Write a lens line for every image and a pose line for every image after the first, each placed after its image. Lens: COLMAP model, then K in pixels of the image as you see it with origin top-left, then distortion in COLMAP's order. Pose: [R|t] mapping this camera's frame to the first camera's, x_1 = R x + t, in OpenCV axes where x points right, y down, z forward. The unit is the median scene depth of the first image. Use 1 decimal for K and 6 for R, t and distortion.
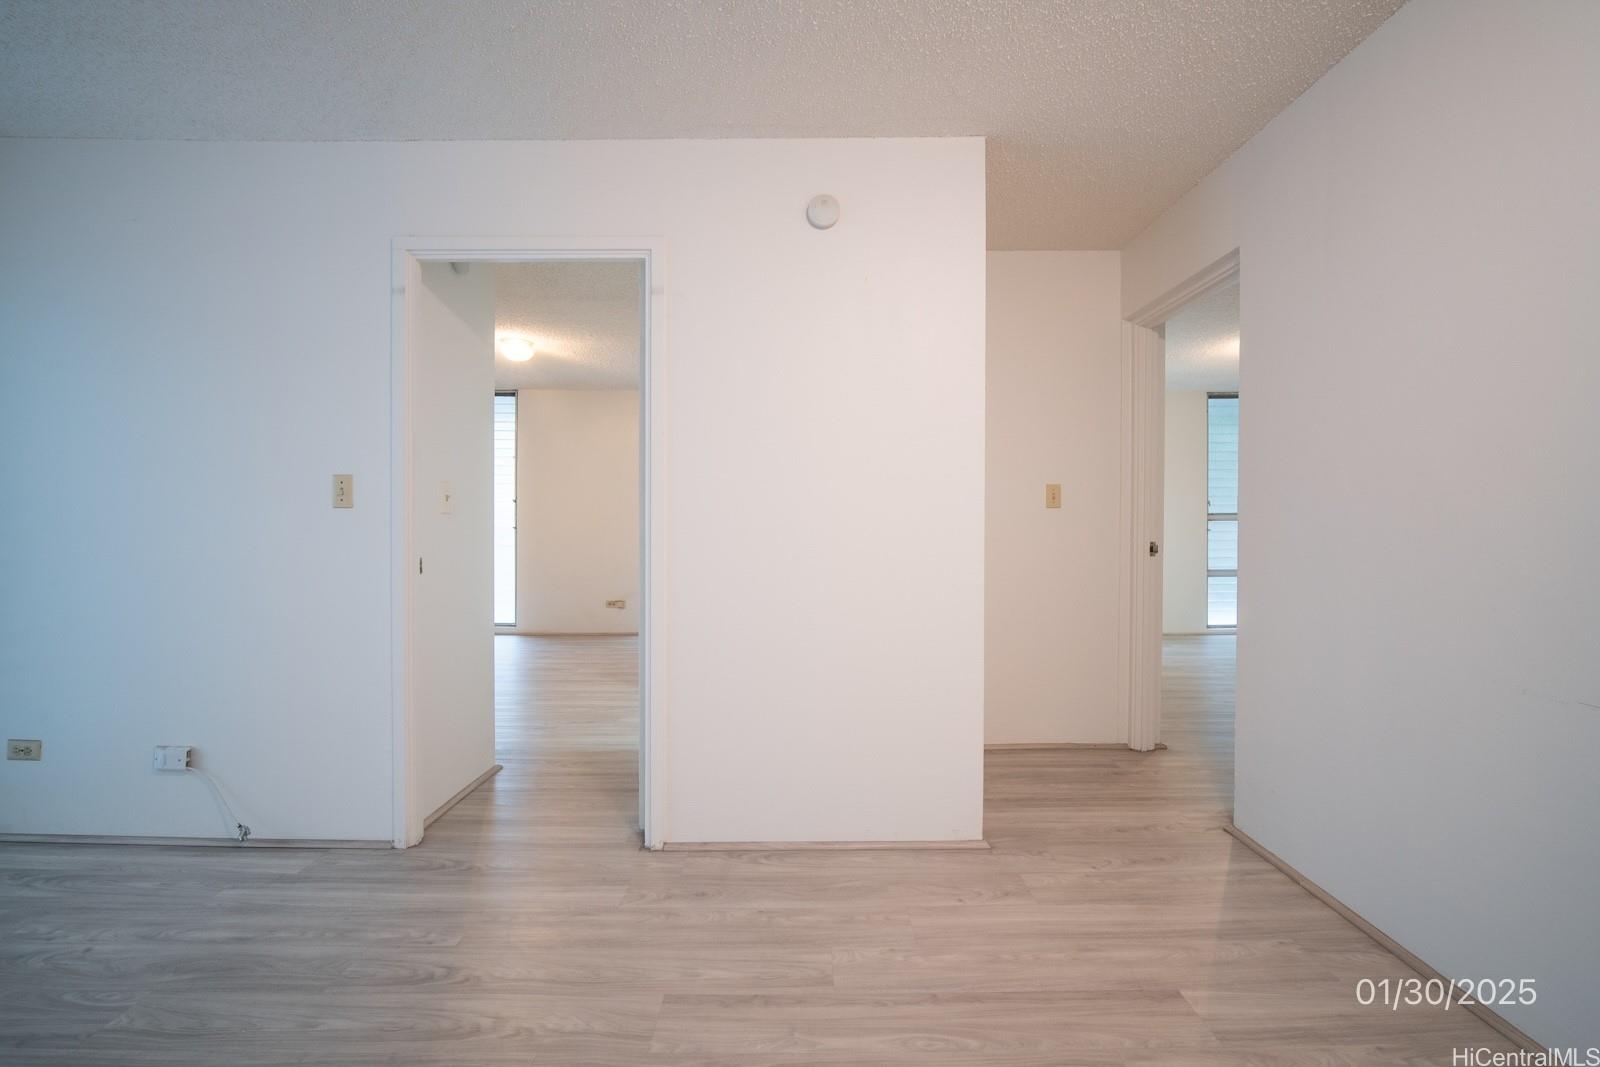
lens RADIAL K [[701.3, 0, 820.7], [0, 701.3, 518.6], [0, 0, 1]] dist [-0.003163, 0.000157]
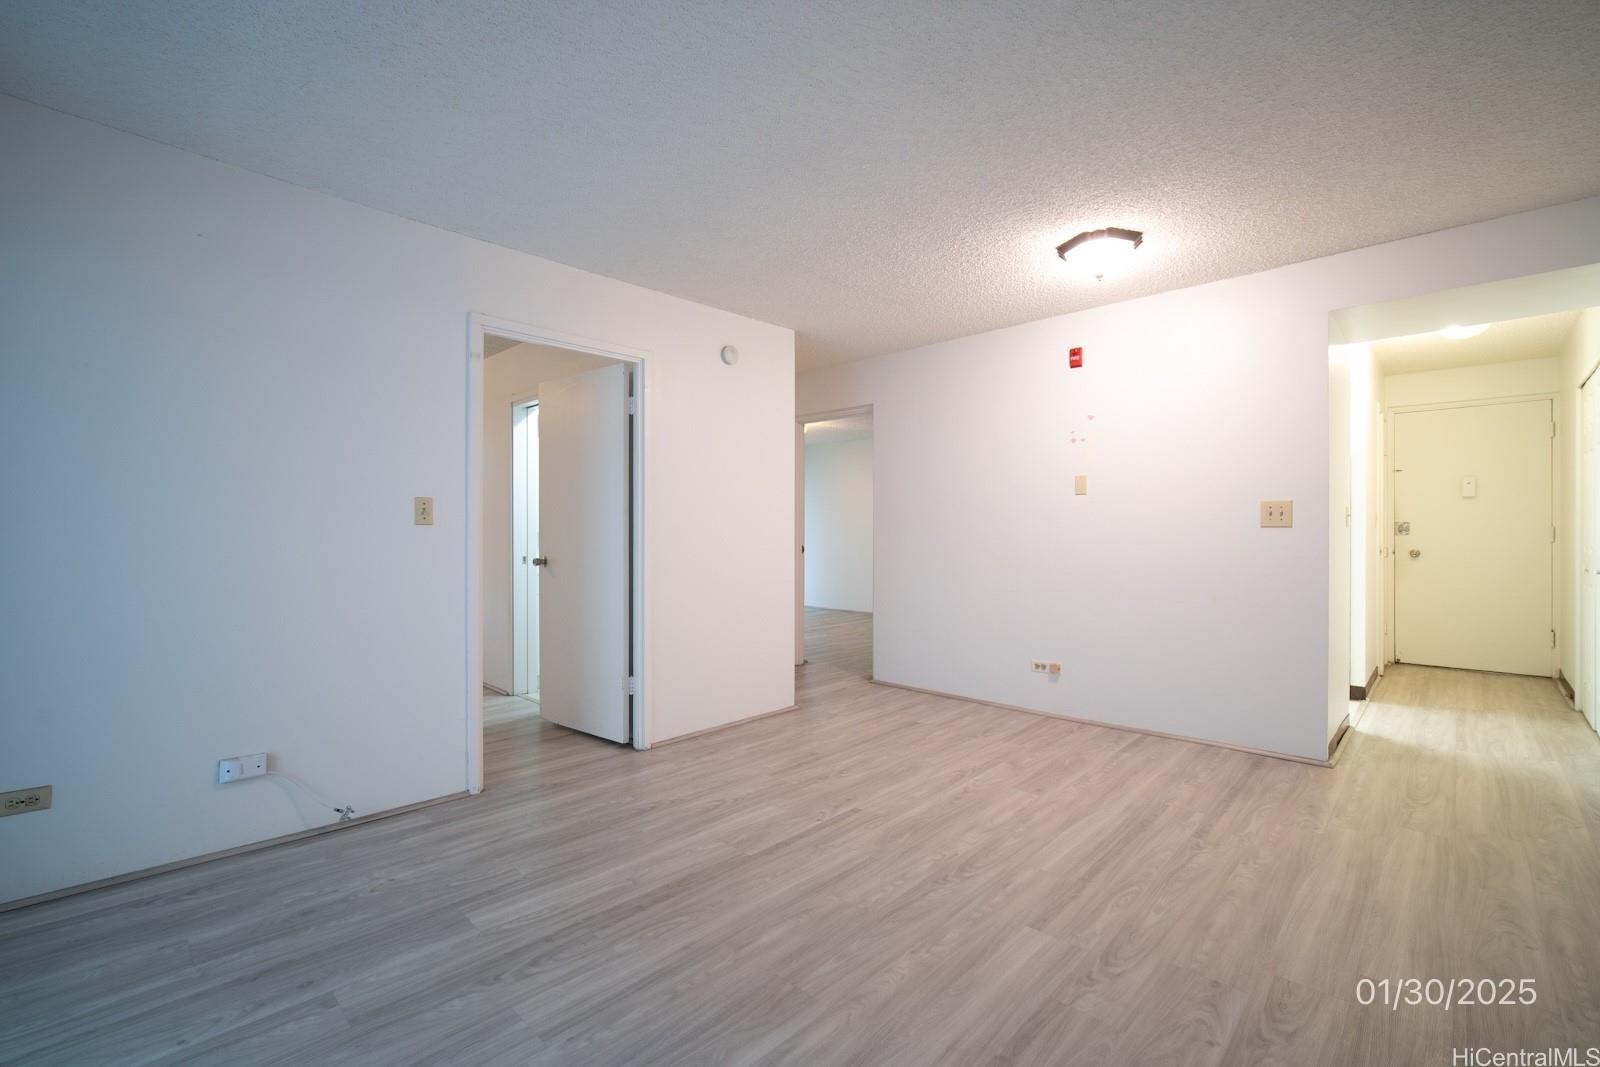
lens RADIAL K [[703.8, 0, 816.2], [0, 703.8, 509.8], [0, 0, 1]] dist [-0.009558, 0.000138]
pose [[0.679526, 0.020412, 0.733368, -1.128137], [0.002910, 0.999530, -0.030516, -0.002418], [-0.733646, 0.022870, 0.679147, -0.326275]]
